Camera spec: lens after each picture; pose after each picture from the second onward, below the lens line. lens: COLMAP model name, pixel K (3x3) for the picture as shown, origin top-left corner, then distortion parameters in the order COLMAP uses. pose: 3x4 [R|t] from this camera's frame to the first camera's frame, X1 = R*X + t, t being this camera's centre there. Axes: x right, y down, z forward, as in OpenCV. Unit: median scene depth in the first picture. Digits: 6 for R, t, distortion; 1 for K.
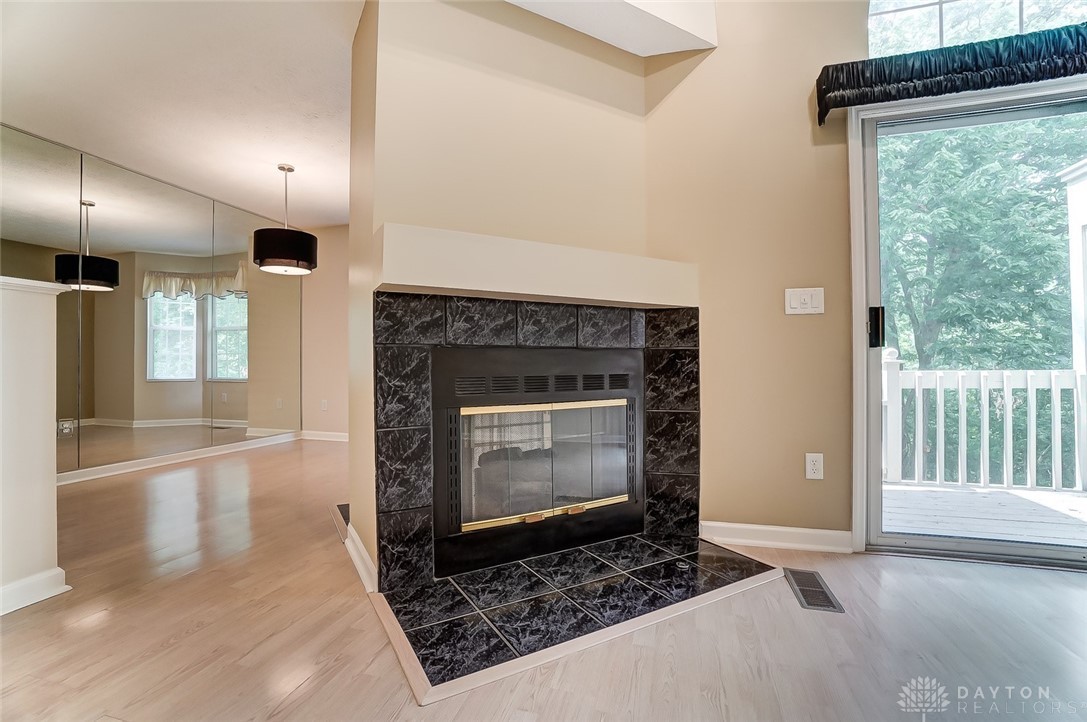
lens RADIAL K [[480.1, 0, 539.2], [0, 480.1, 367.1], [0, 0, 1]] dist [-0.041093, 0.003431]
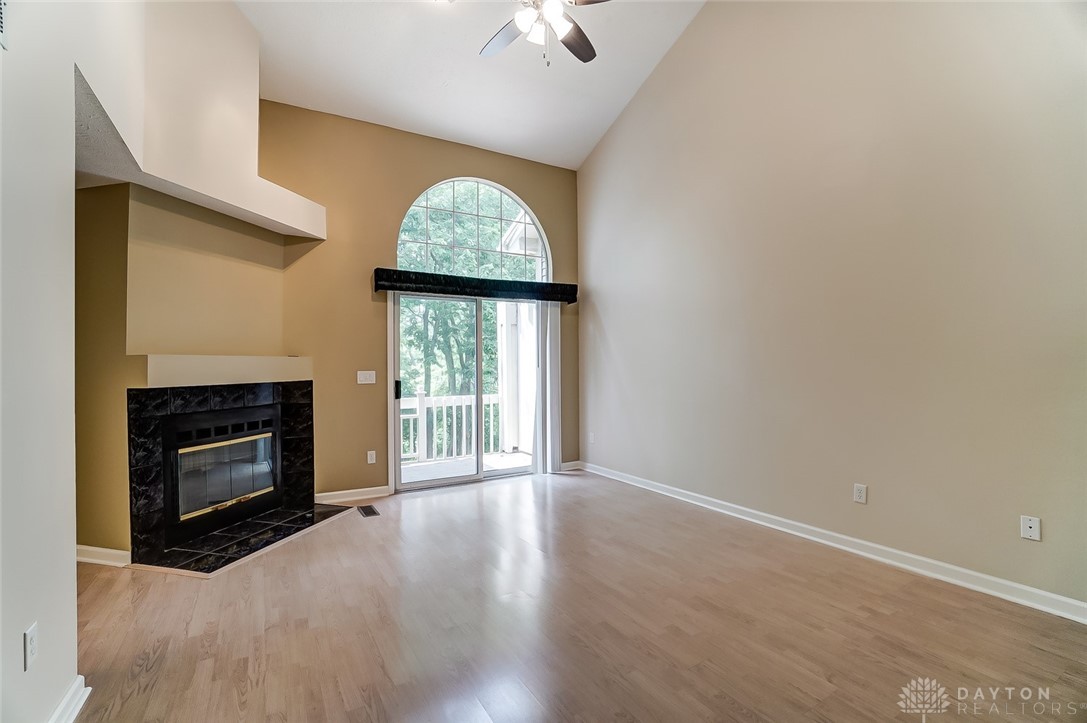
lens RADIAL K [[480.1, 0, 537.8], [0, 480.1, 363.6], [0, 0, 1]] dist [-0.041093, 0.003431]
pose [[0.687861, 0.003261, 0.725835, -0.454931], [0.002054, 0.999977, -0.006439, -0.194035], [-0.725839, 0.005920, 0.687839, -1.013822]]
